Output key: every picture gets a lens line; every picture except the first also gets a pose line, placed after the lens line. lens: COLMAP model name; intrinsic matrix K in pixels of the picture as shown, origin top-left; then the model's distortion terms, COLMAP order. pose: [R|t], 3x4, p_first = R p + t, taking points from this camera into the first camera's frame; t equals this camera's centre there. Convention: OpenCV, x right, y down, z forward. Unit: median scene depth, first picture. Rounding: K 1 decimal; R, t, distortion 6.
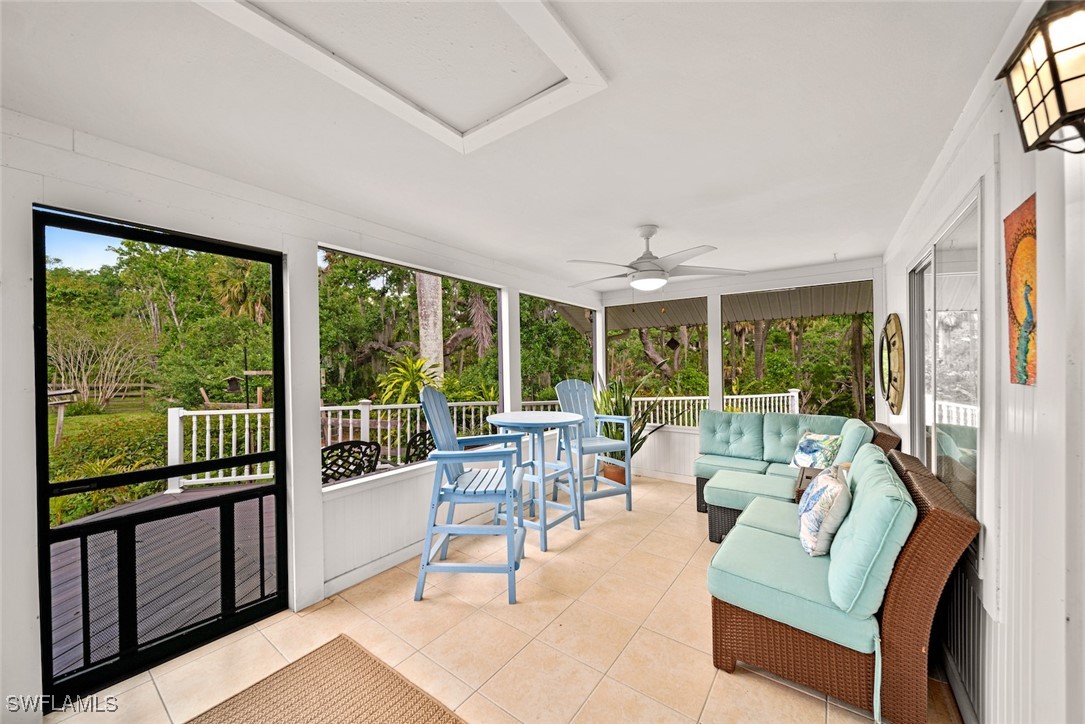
lens RADIAL K [[394.8, 0, 542.5], [0, 394.8, 362.0], [0, 0, 1]] dist [-0.000099, 0.000003]
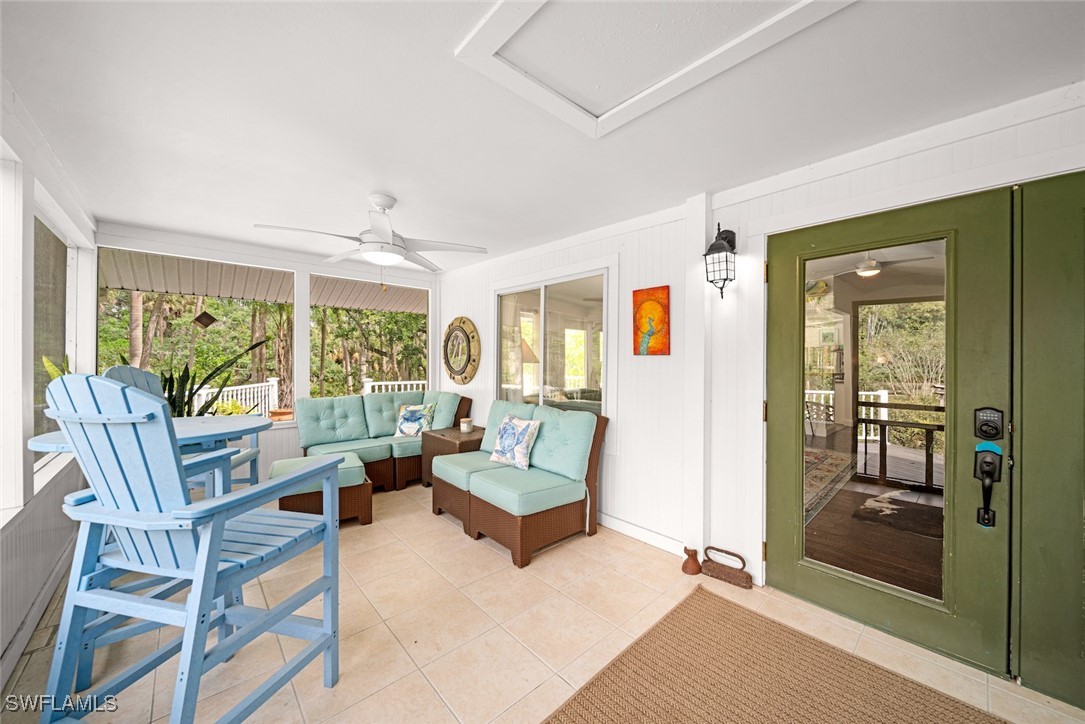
lens RADIAL K [[396.9, 0, 545.2], [0, 396.9, 354.5], [0, 0, 1]] dist [-0.000051, -0.000008]
pose [[0.190234, 0.014186, 0.981636, -0.467987], [-0.015963, 0.999808, -0.011355, 0.027946], [-0.981609, -0.013509, 0.190424, 0.349547]]
